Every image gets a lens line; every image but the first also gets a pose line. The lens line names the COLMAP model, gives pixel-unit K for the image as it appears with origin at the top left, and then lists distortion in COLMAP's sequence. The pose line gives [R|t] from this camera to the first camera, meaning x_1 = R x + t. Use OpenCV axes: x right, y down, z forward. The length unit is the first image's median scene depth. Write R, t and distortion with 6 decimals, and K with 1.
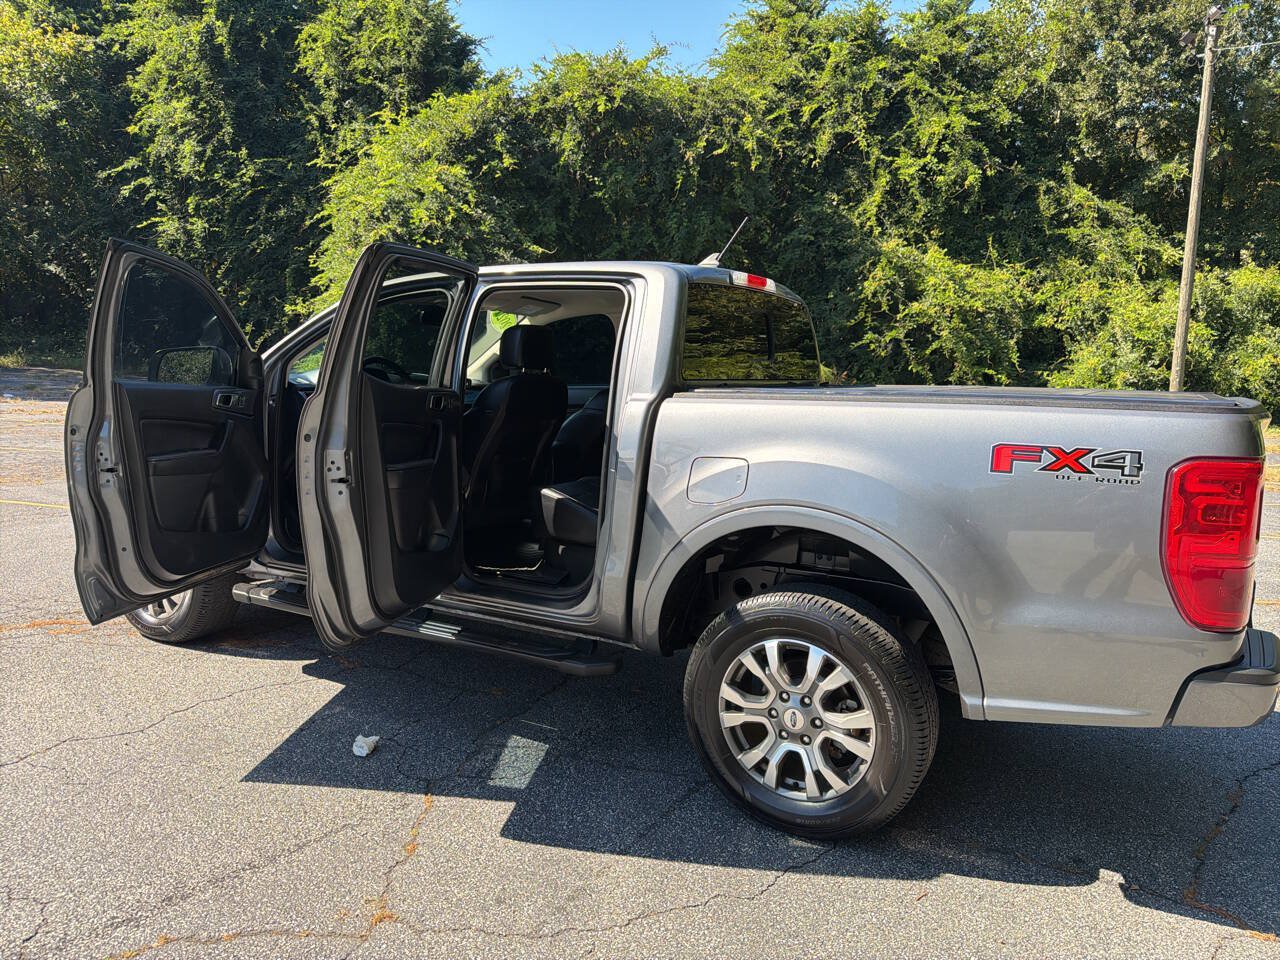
lens RADIAL K [[899.6, 0, 601.7], [0, 899.6, 481.4], [0, 0, 1]] dist [0.034058, -0.044872]
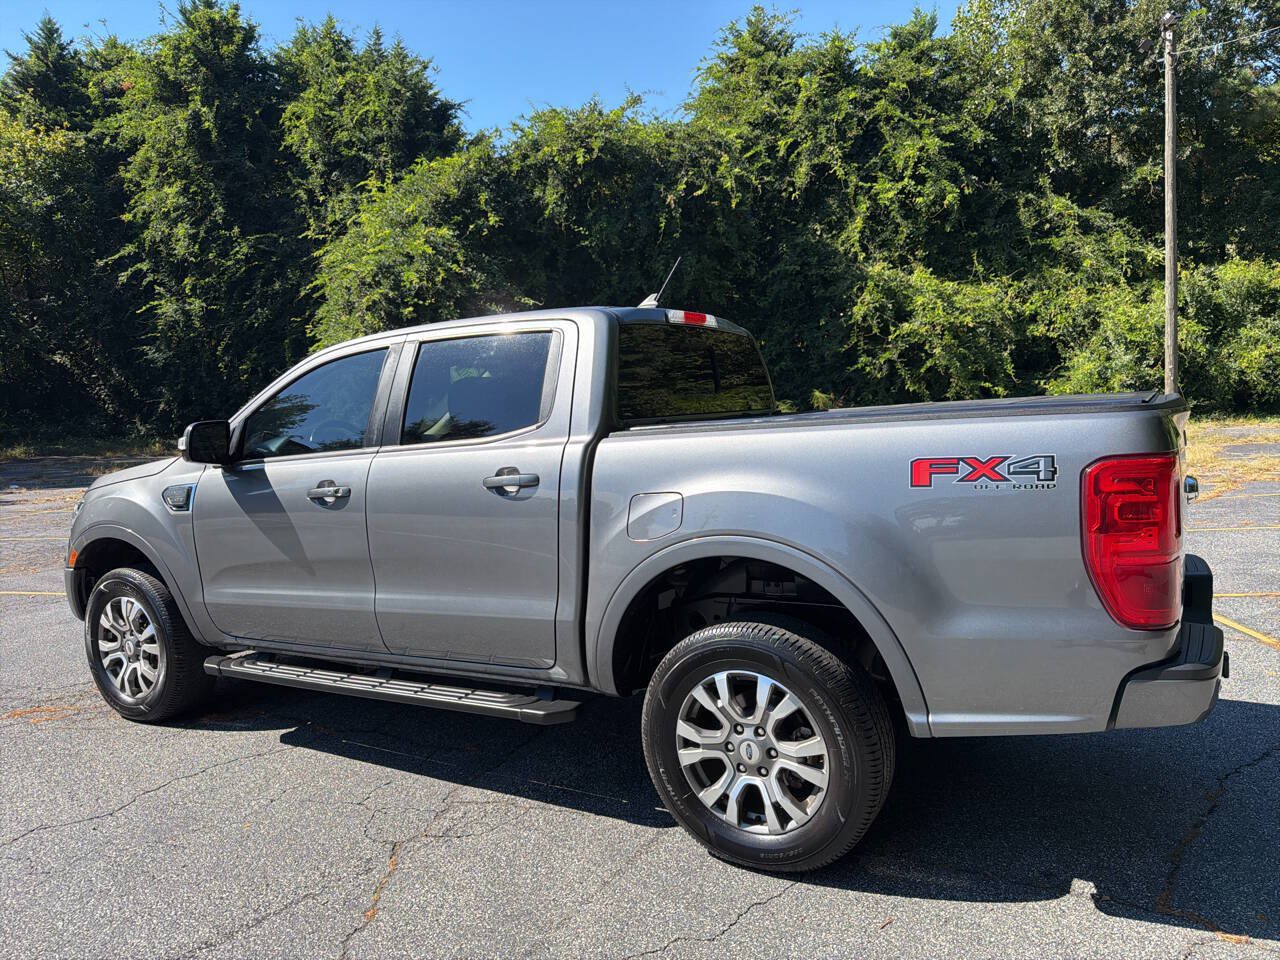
lens RADIAL K [[894.8, 0, 607.5], [0, 894.8, 484.2], [0, 0, 1]] dist [0.057809, -0.082370]
pose [[0.996777, -0.079886, -0.007395, 0.007856], [0.079473, 0.995812, -0.045204, 0.000349], [0.010975, 0.044470, 0.998950, -0.000127]]
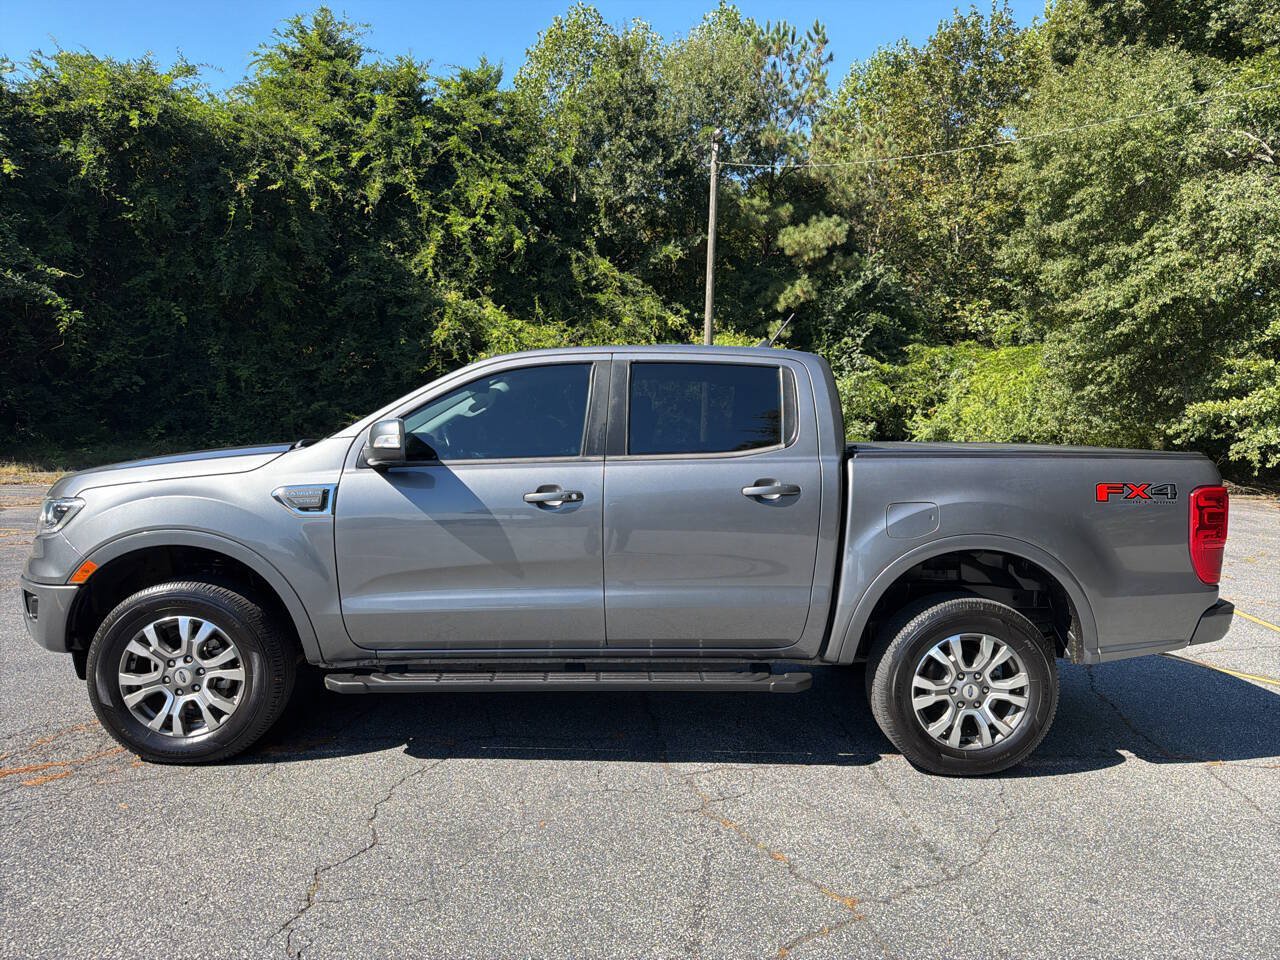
lens RADIAL K [[912.8, 0, 629.3], [0, 912.8, 484.3], [0, 0, 1]] dist [0.041965, -0.076643]
pose [[0.842997, -0.045460, 0.535994, -0.084768], [0.069558, 0.997269, -0.024816, -0.004485], [-0.533403, 0.058202, 0.843857, 0.007327]]
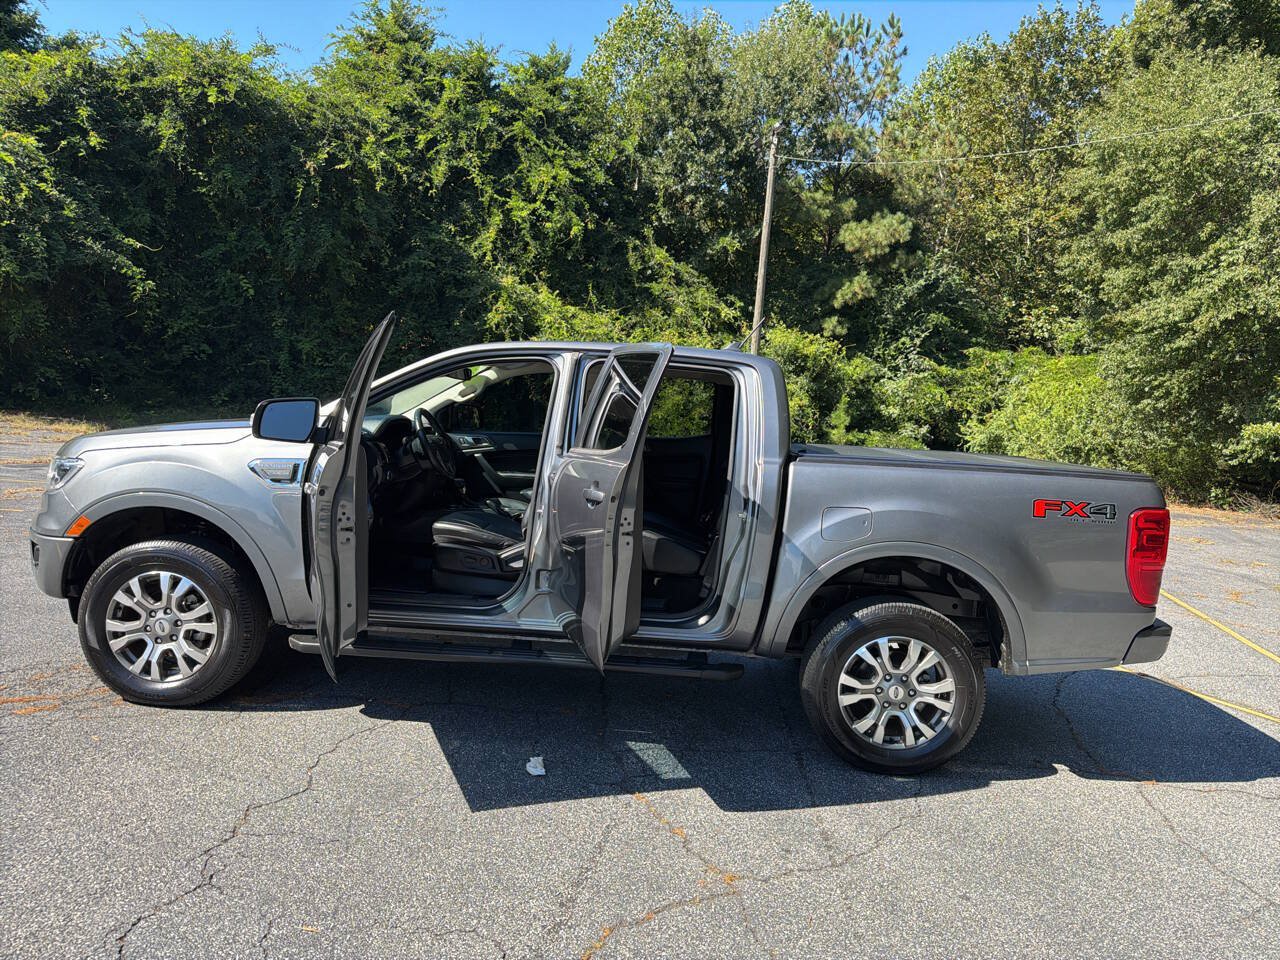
lens RADIAL K [[913.3, 0, 617.3], [0, 913.3, 486.5], [0, 0, 1]] dist [0.031974, -0.062439]
pose [[0.881523, -0.004297, 0.472121, -0.075239], [0.011875, 0.999844, -0.013072, -0.004026], [-0.471991, 0.017130, 0.881437, -0.005617]]
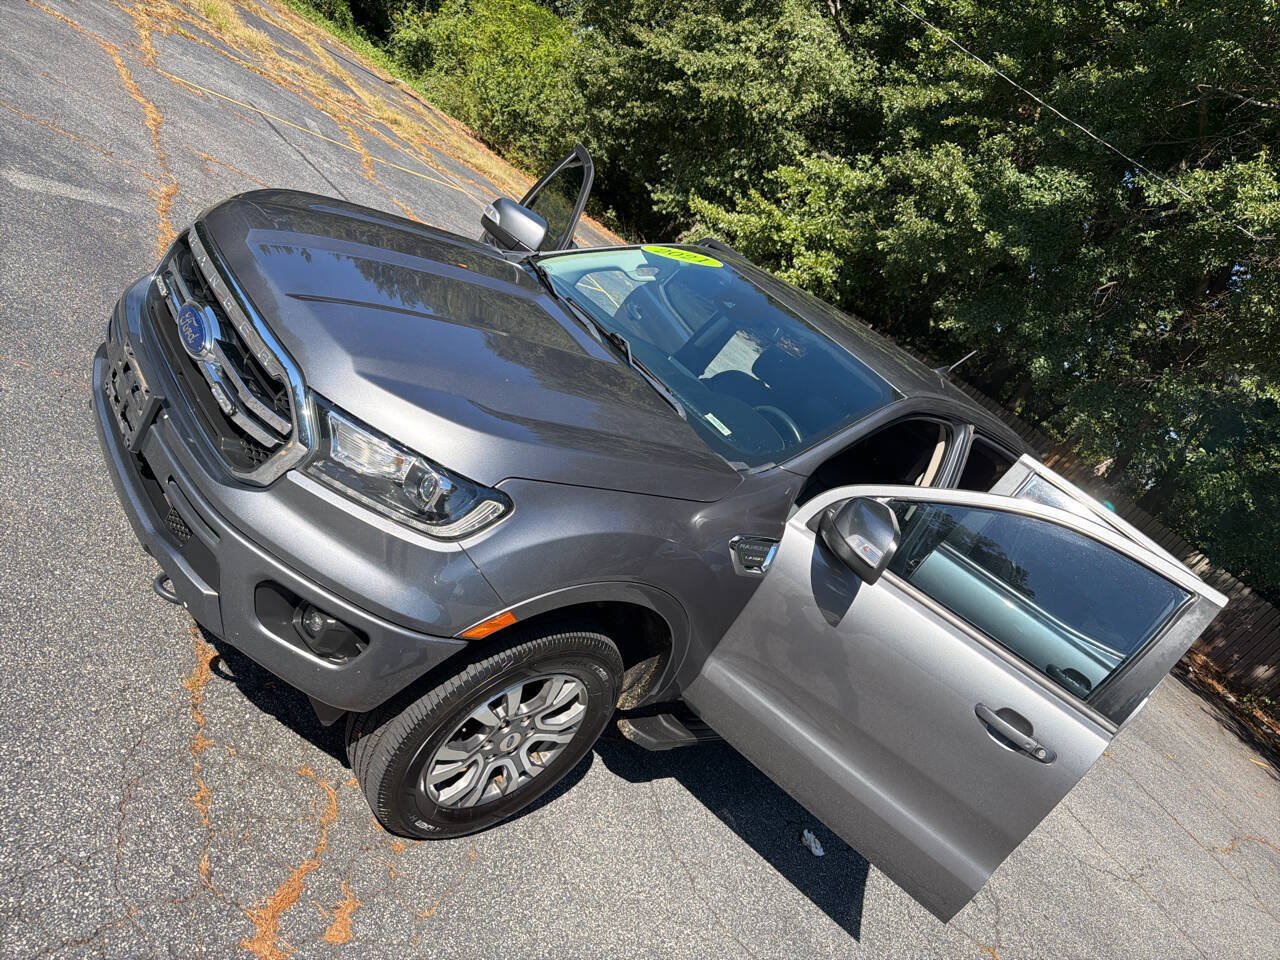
lens RADIAL K [[948.1, 0, 638.3], [0, 948.1, 497.6], [0, 0, 1]] dist [-0.074757, 0.063483]
pose [[0.280587, -0.169347, 0.944771, -0.142240], [-0.435523, 0.854686, 0.282545, -0.032724], [-0.855330, -0.490748, 0.166060, 0.123128]]
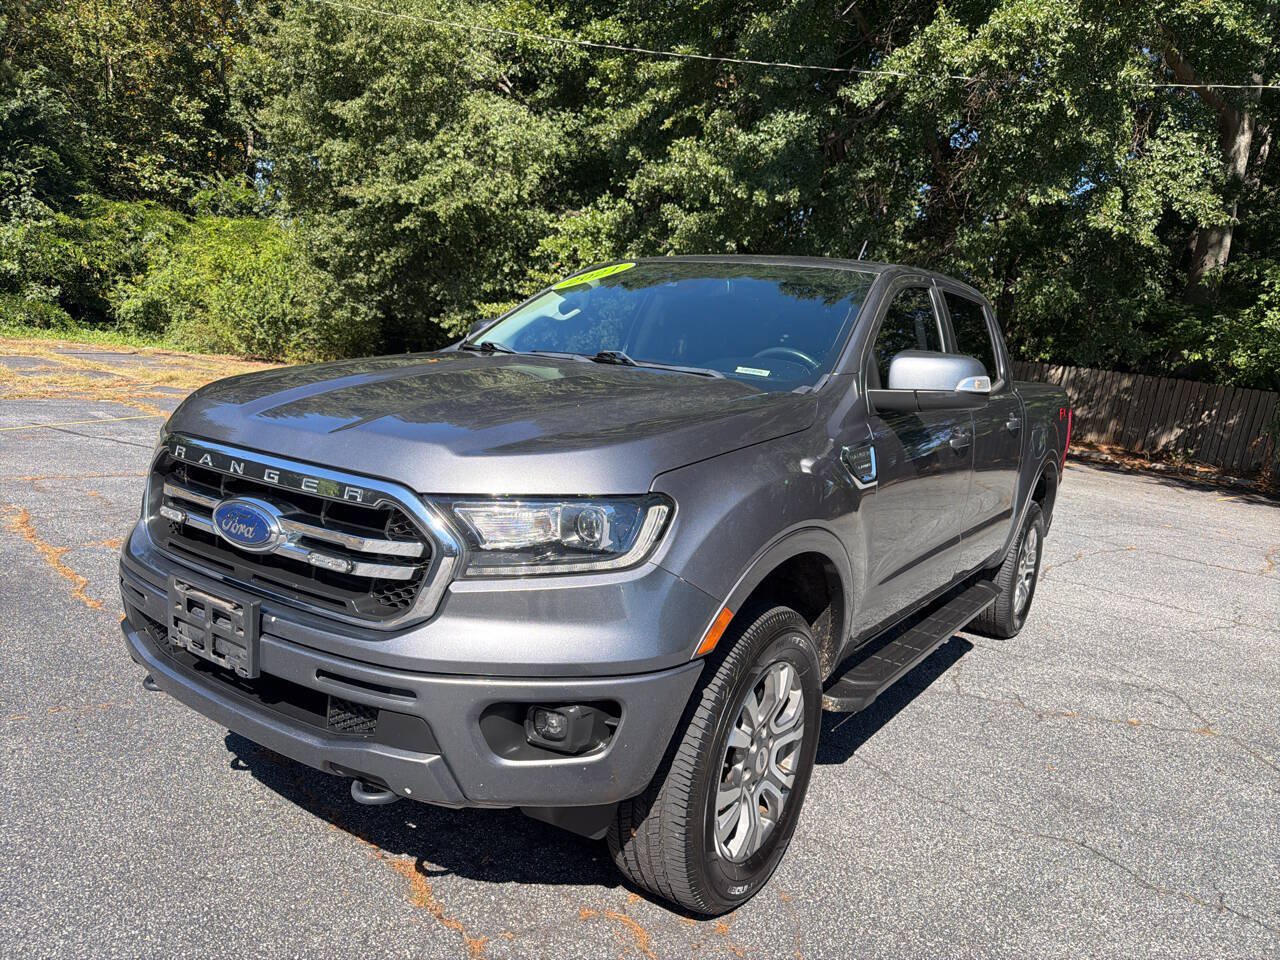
lens RADIAL K [[939.9, 0, 664.4], [0, 939.9, 478.3], [0, 0, 1]] dist [0.009643, -0.057540]
pose [[0.051835, -0.155252, 0.986514, -0.142369], [0.034229, 0.987538, 0.153615, -0.020419], [-0.998069, 0.025805, 0.056503, 0.138744]]
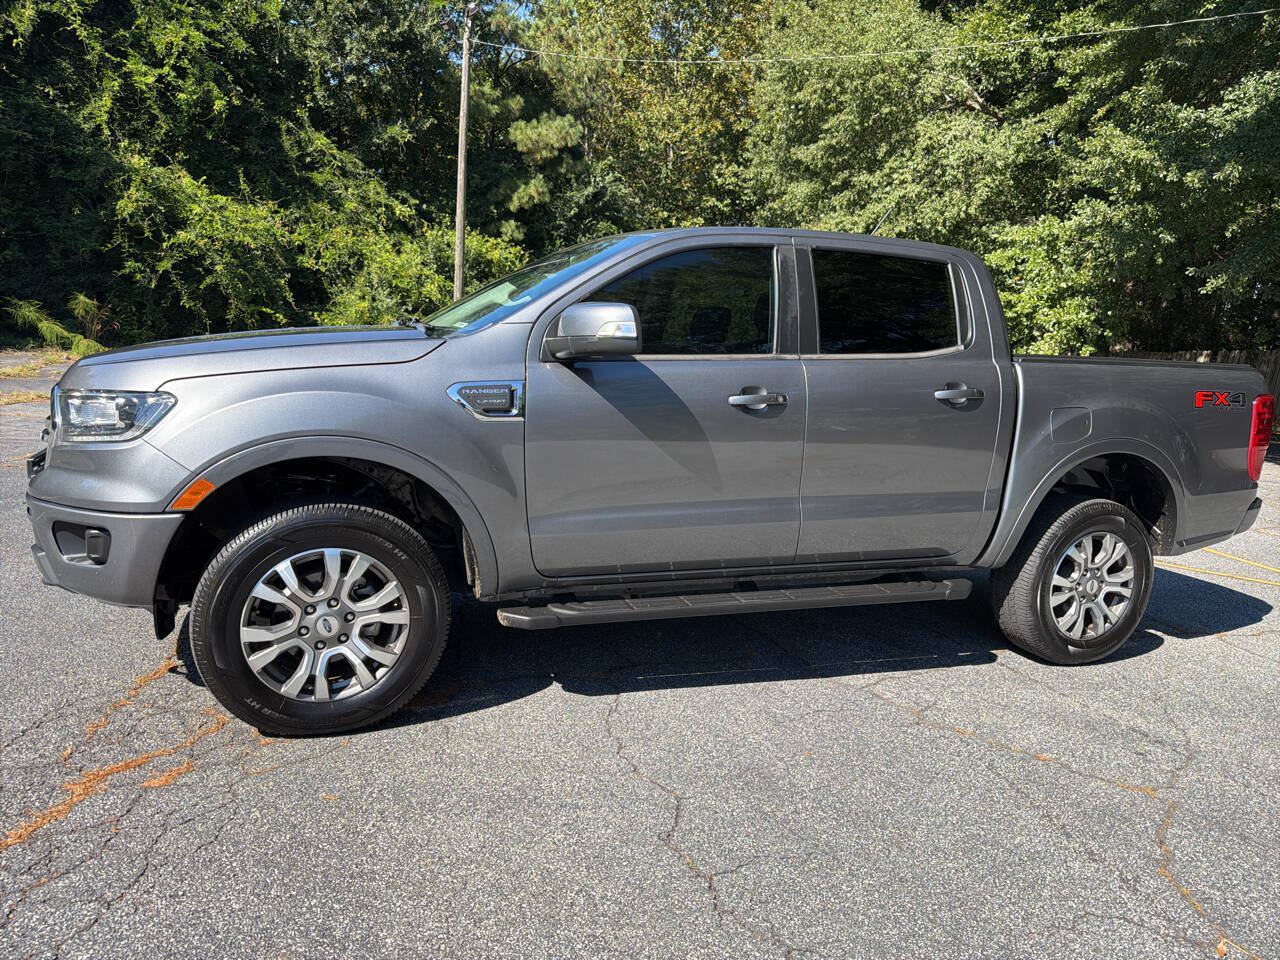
lens RADIAL K [[920.6, 0, 633.7], [0, 920.6, 478.5], [0, 0, 1]] dist [0.036056, -0.062680]
pose [[0.611358, -0.108941, 0.783820, -0.123815], [0.059172, 0.993999, 0.092001, -0.008076], [-0.789139, -0.009866, 0.614135, 0.059182]]
